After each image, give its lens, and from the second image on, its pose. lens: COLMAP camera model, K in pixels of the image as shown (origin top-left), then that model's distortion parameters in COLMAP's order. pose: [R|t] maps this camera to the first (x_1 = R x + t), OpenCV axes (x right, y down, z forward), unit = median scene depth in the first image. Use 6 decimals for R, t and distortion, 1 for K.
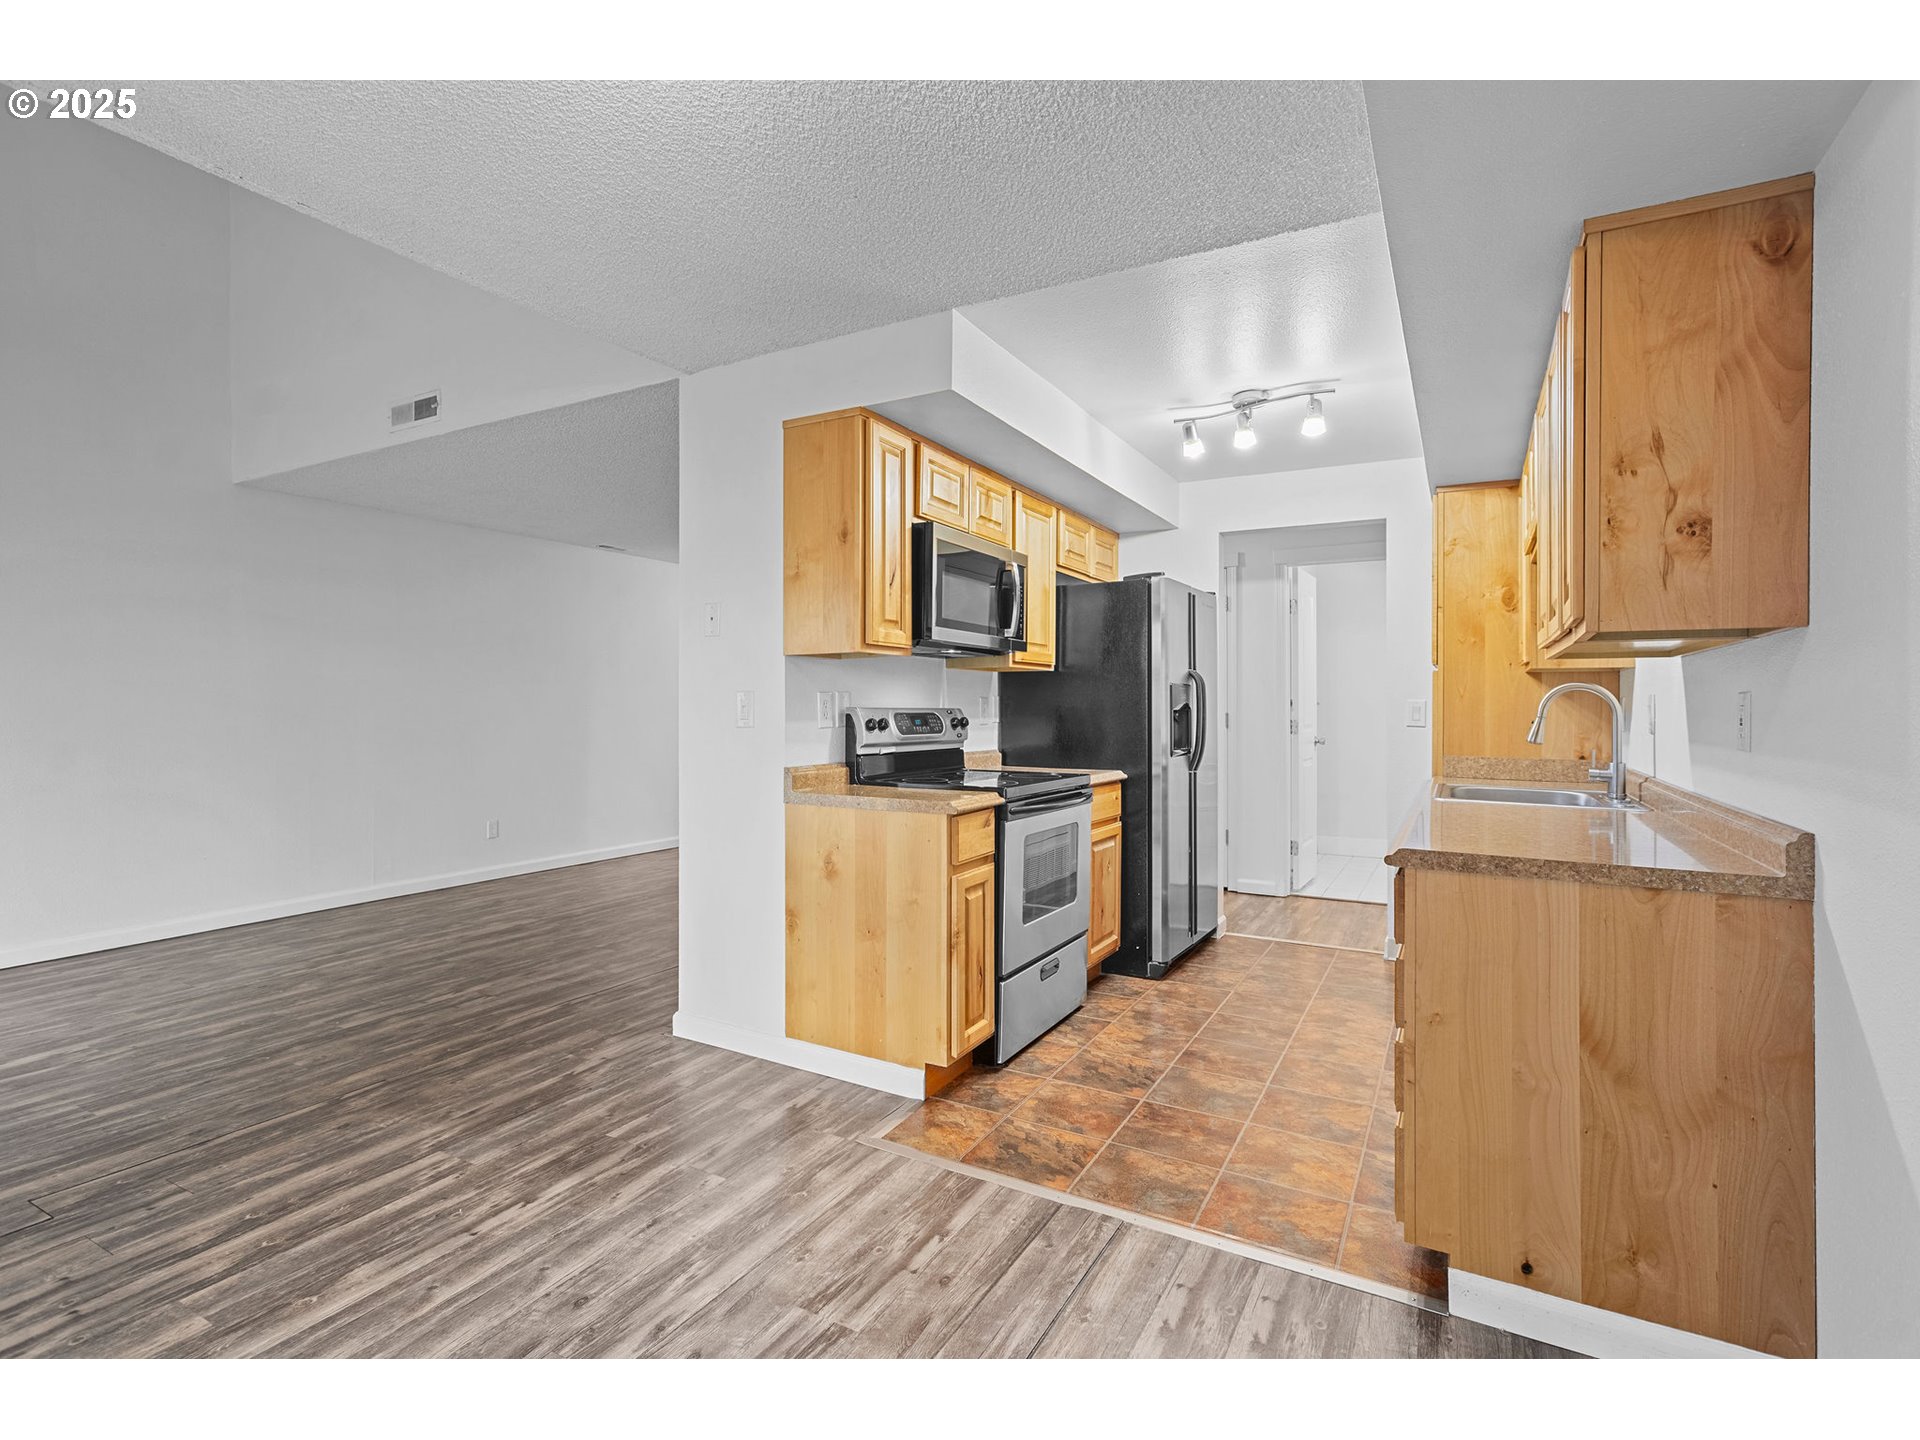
lens RADIAL K [[920.6, 0, 971.3], [0, 920.6, 704.0], [0, 0, 1]] dist [0.004380, 0.006492]
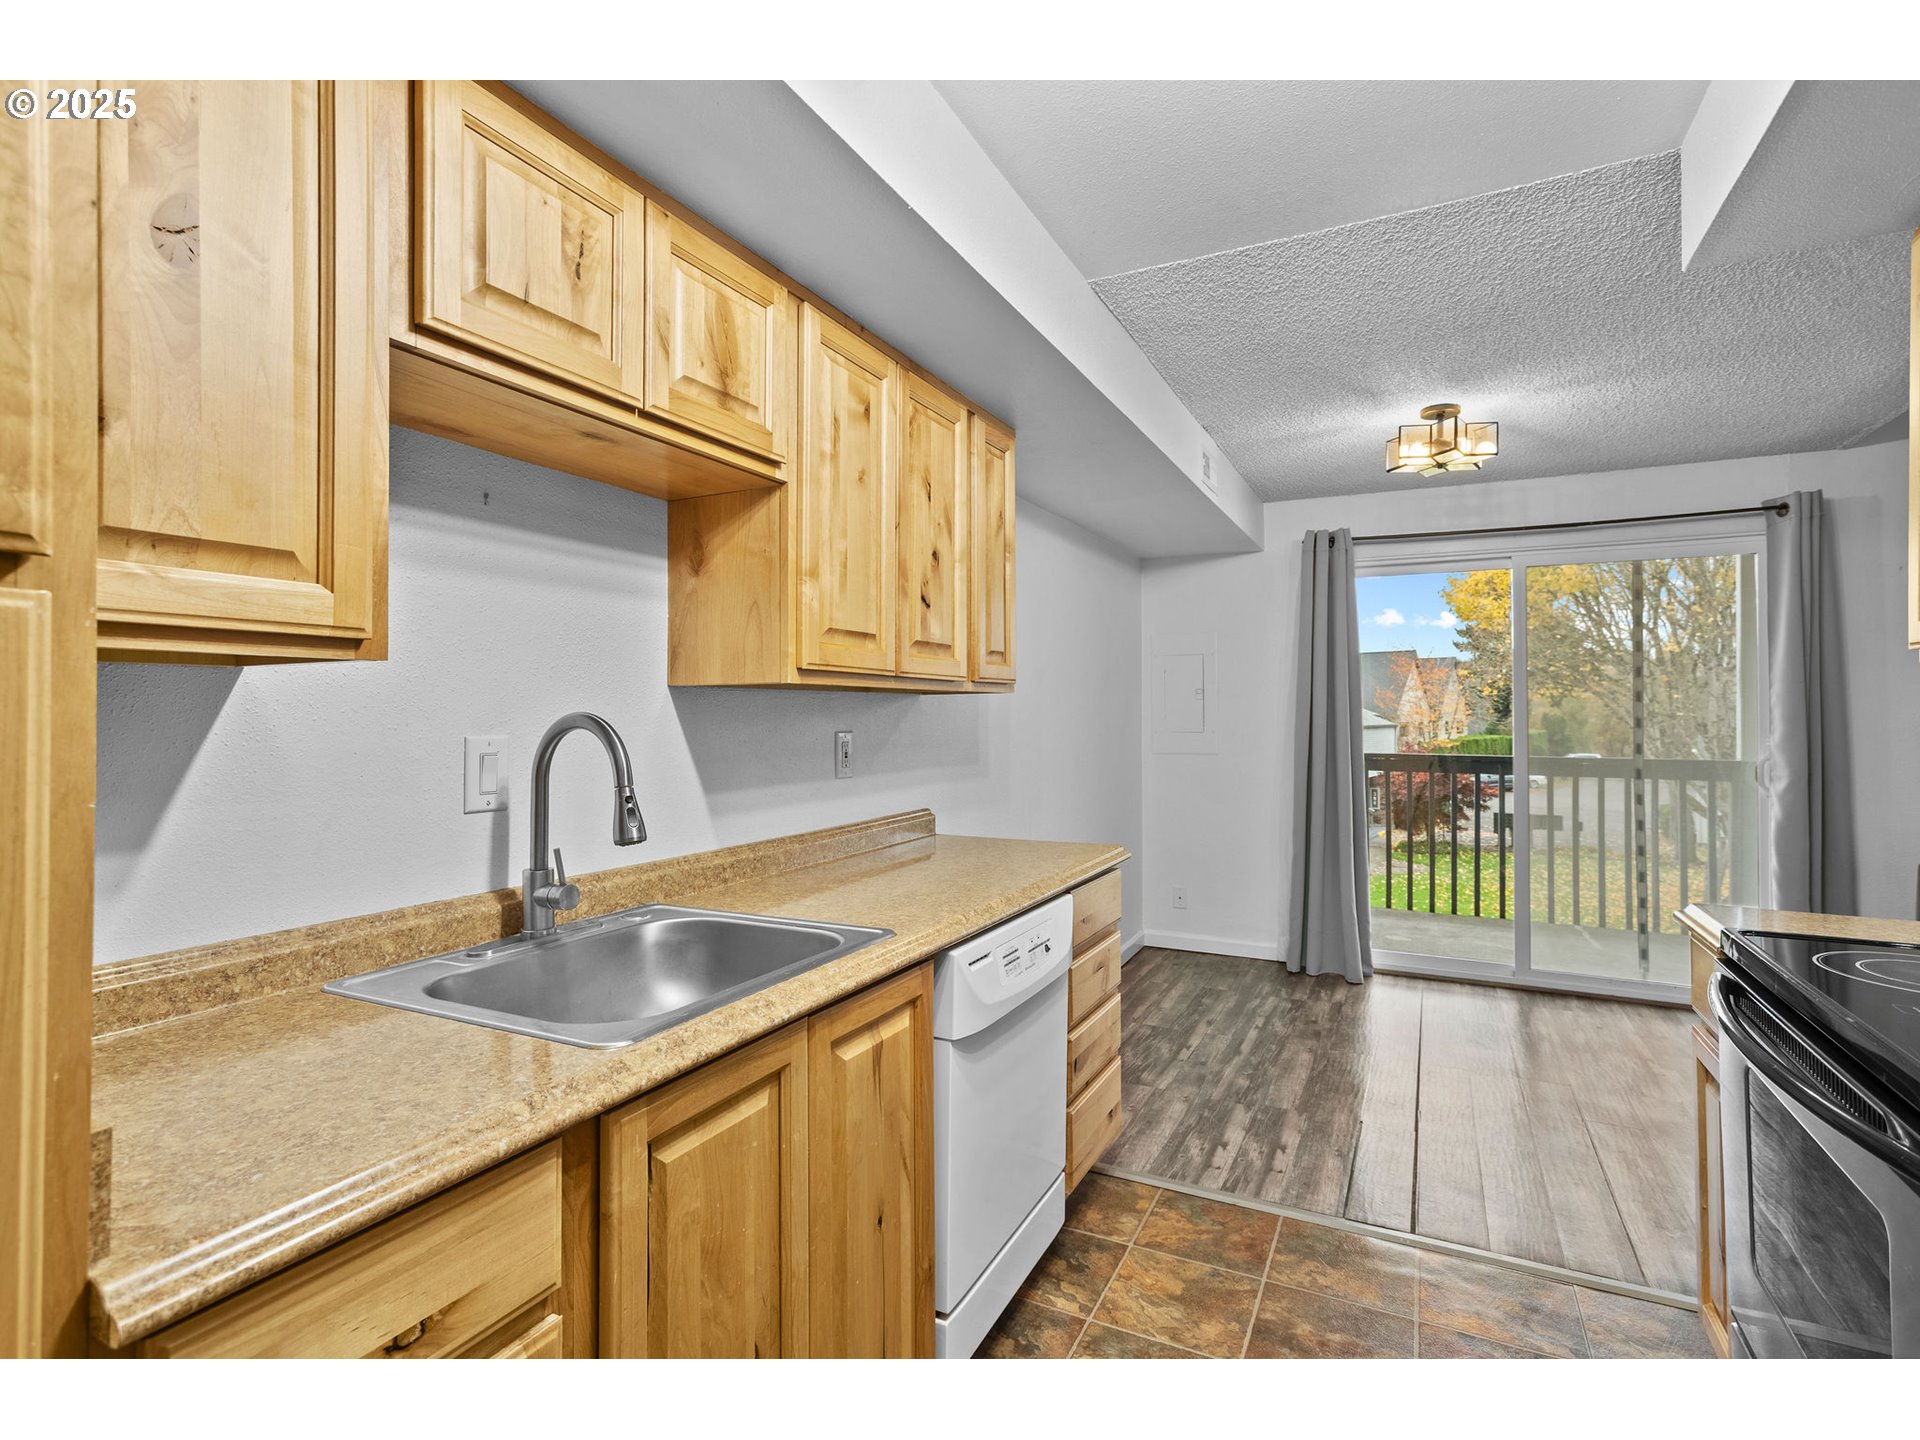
lens RADIAL K [[920.6, 0, 968.0], [0, 920.6, 703.7], [0, 0, 1]] dist [0.004380, 0.006492]
pose [[-0.999487, -0.004225, -0.031737, 0.400896], [-0.003771, 0.999890, -0.014339, -0.019126], [0.031794, -0.014212, -0.999393, 1.289779]]
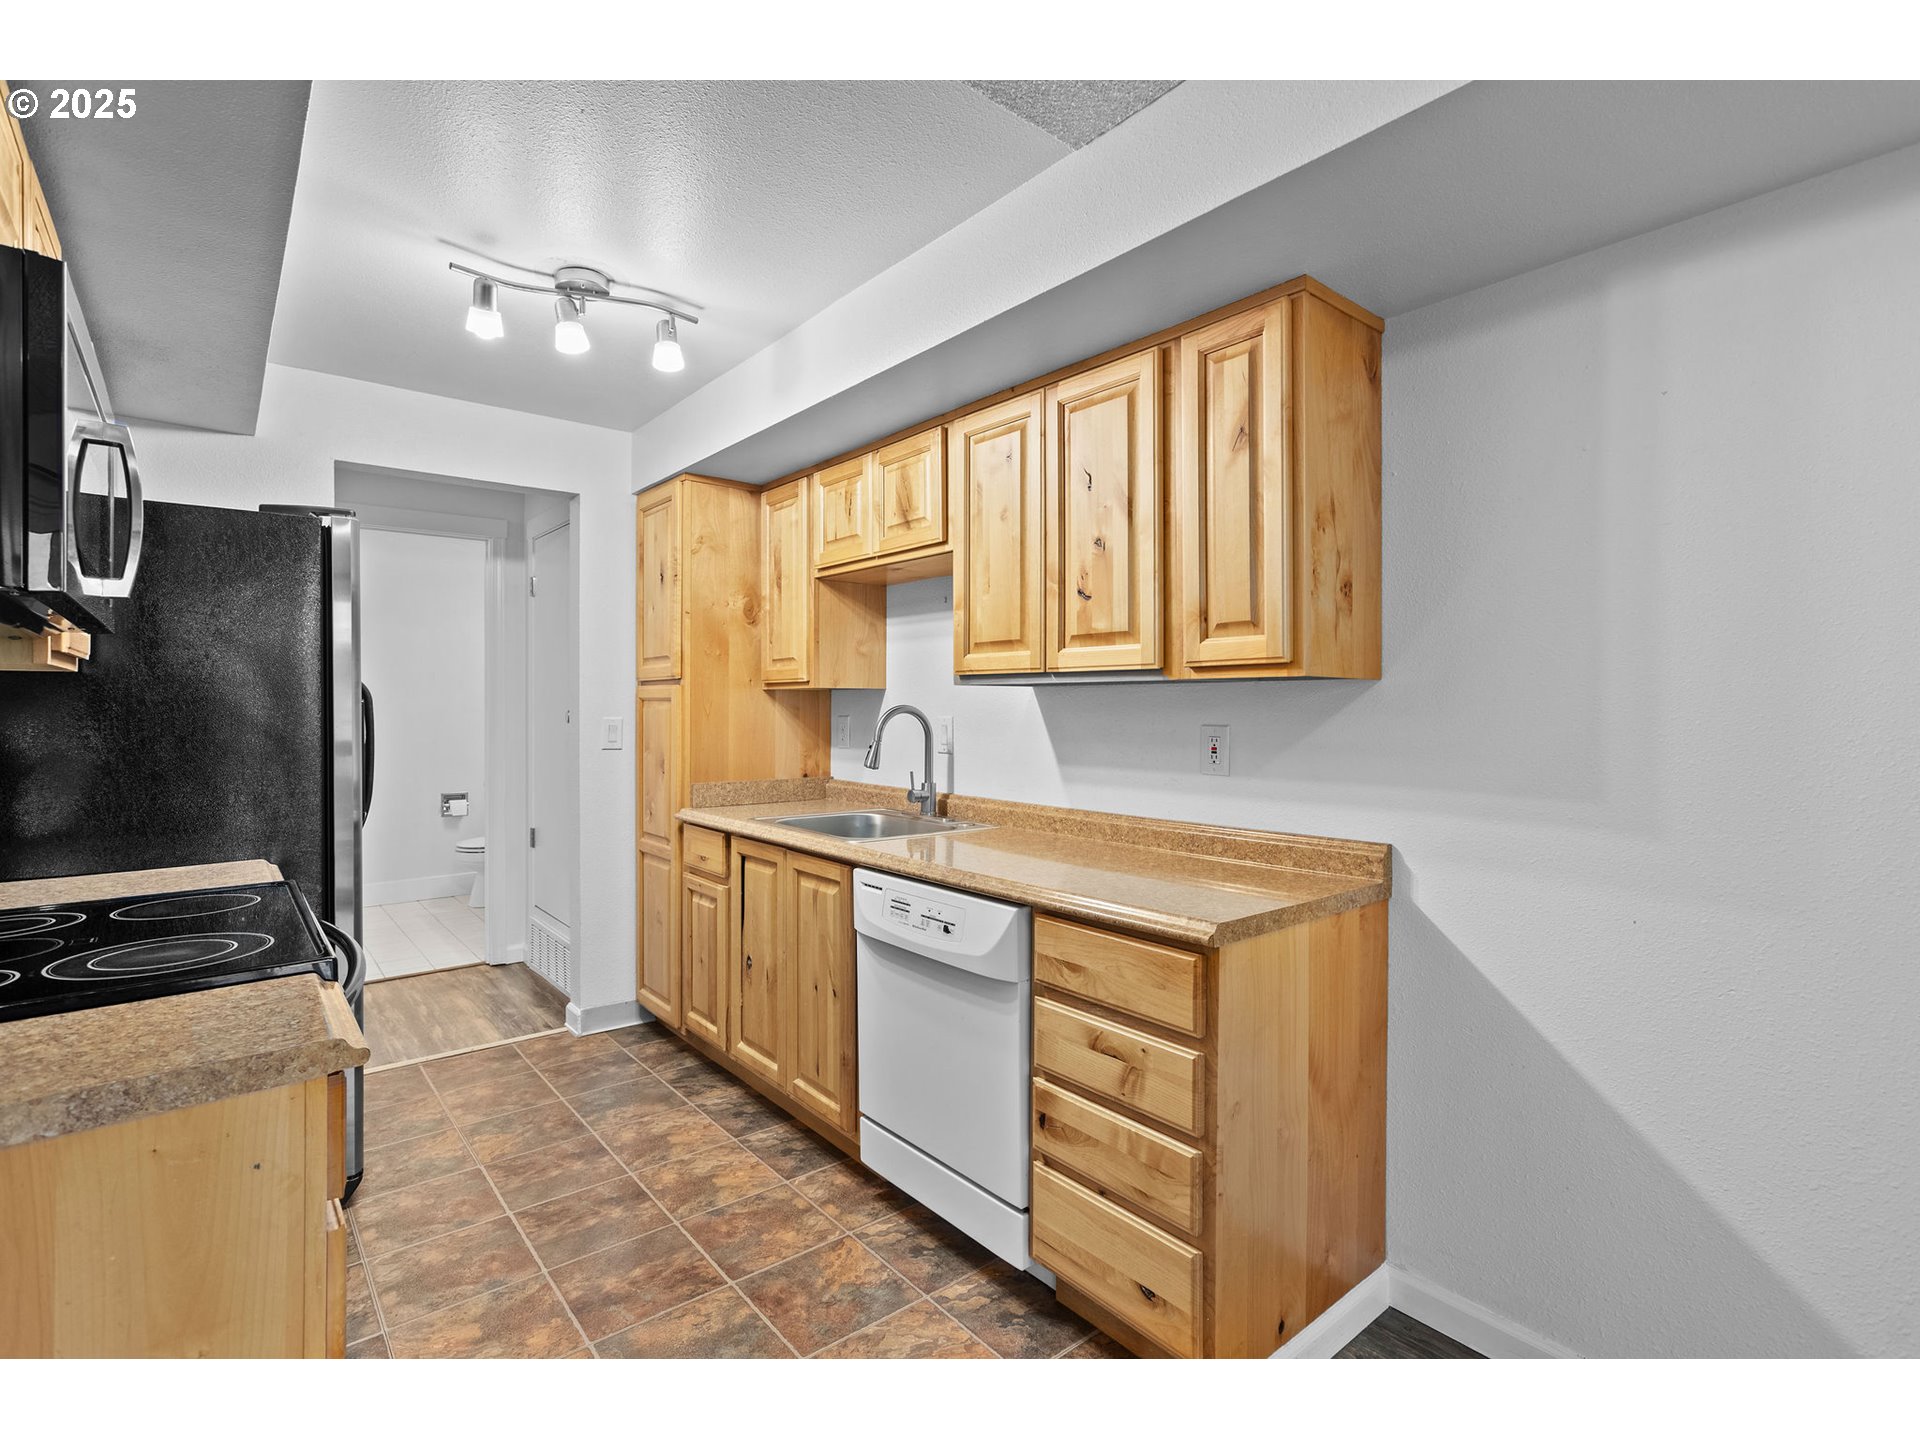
lens RADIAL K [[920.6, 0, 946.5], [0, 920.6, 709.8], [0, 0, 1]] dist [0.004380, 0.006492]
pose [[0.382376, -0.011119, 0.923940, -0.219902], [0.000444, 0.999930, 0.011850, -0.026491], [-0.924007, -0.004121, 0.382354, 0.490272]]
